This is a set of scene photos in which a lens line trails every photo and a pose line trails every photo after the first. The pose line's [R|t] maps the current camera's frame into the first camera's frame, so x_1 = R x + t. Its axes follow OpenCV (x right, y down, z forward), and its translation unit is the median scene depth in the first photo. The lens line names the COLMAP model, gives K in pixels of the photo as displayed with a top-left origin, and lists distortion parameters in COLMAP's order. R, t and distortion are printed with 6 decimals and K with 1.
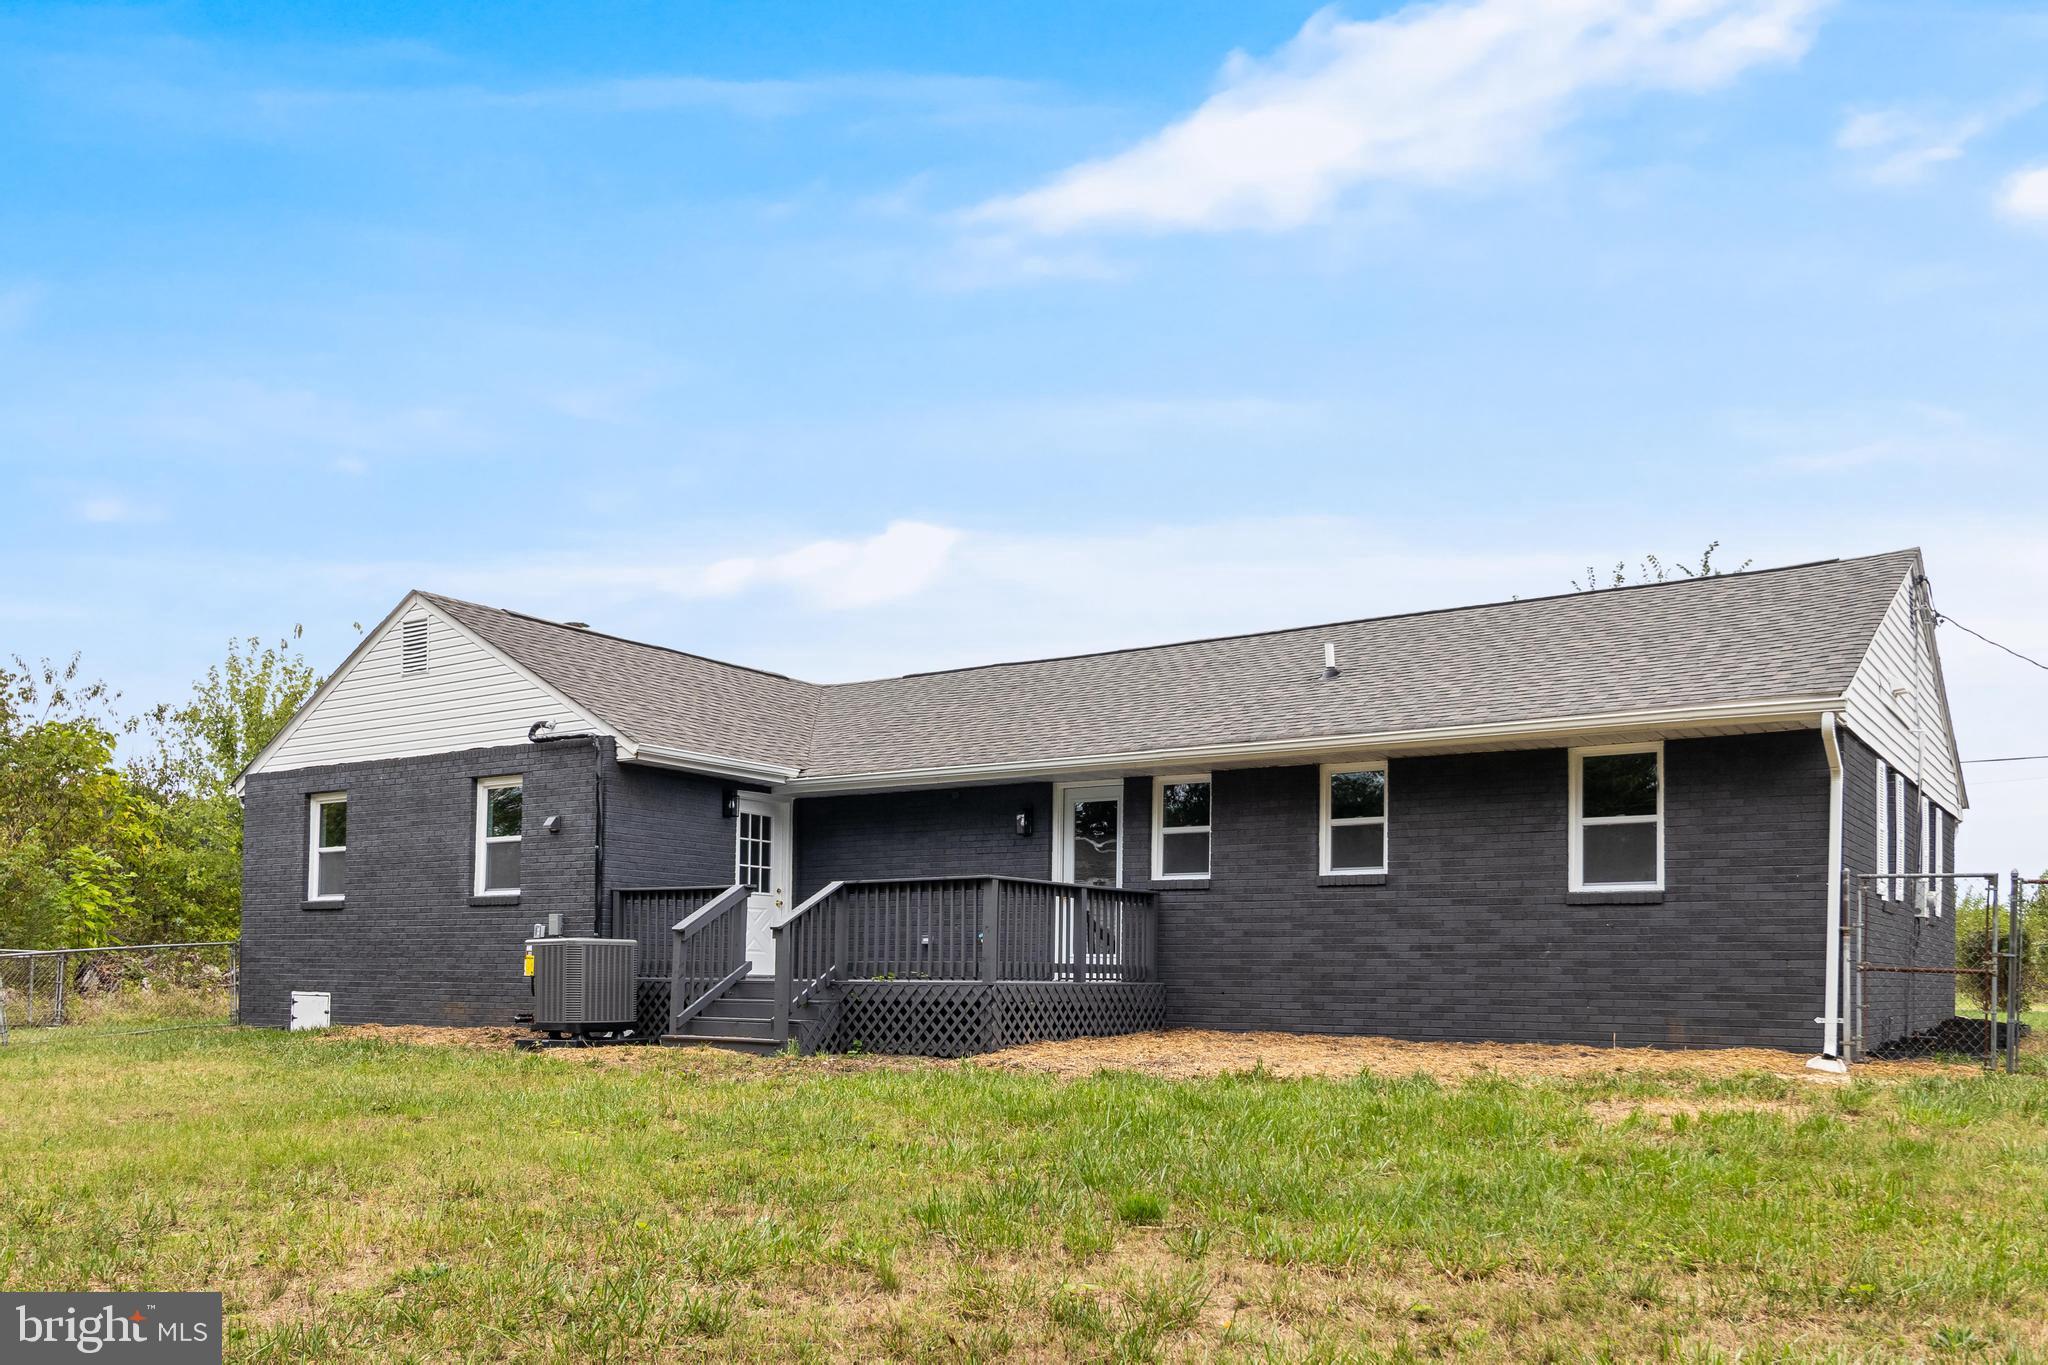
lens RADIAL K [[1544.9, 0, 1024.8], [0, 1544.9, 541.5], [0, 0, 1]] dist [0.004464, 0.000771]
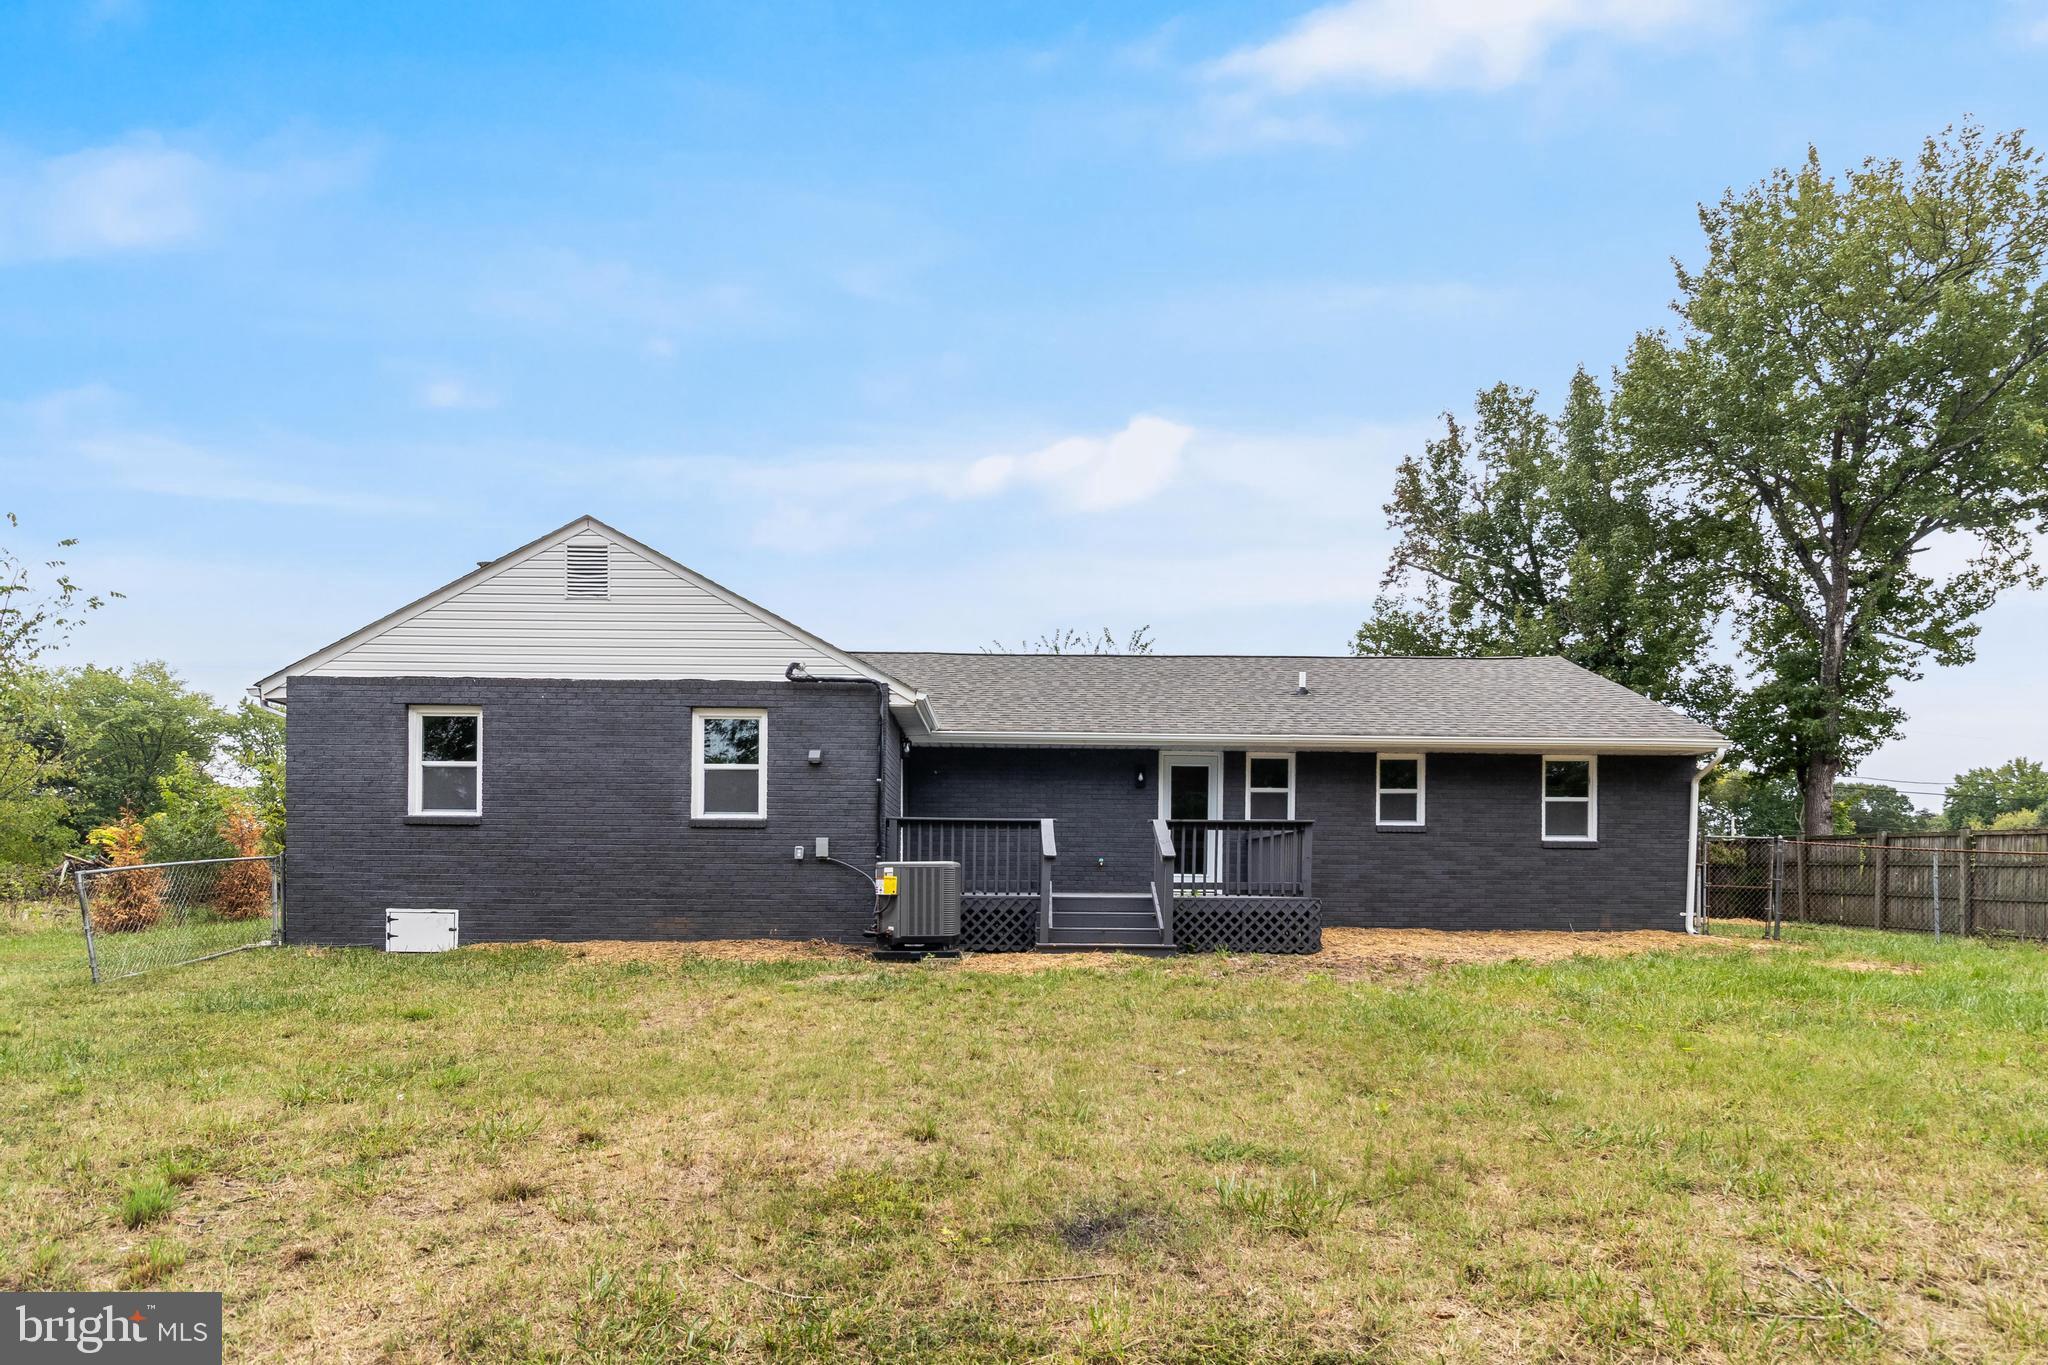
lens RADIAL K [[1011.5, 0, 1031.9], [0, 1011.5, 662.1], [0, 0, 1]] dist [0.002189, -0.001242]
pose [[0.826902, 0.115711, 0.550312, -0.645780], [-0.152537, 0.988065, 0.021449, 0.085909], [-0.541262, -0.101679, 0.834683, 0.359307]]
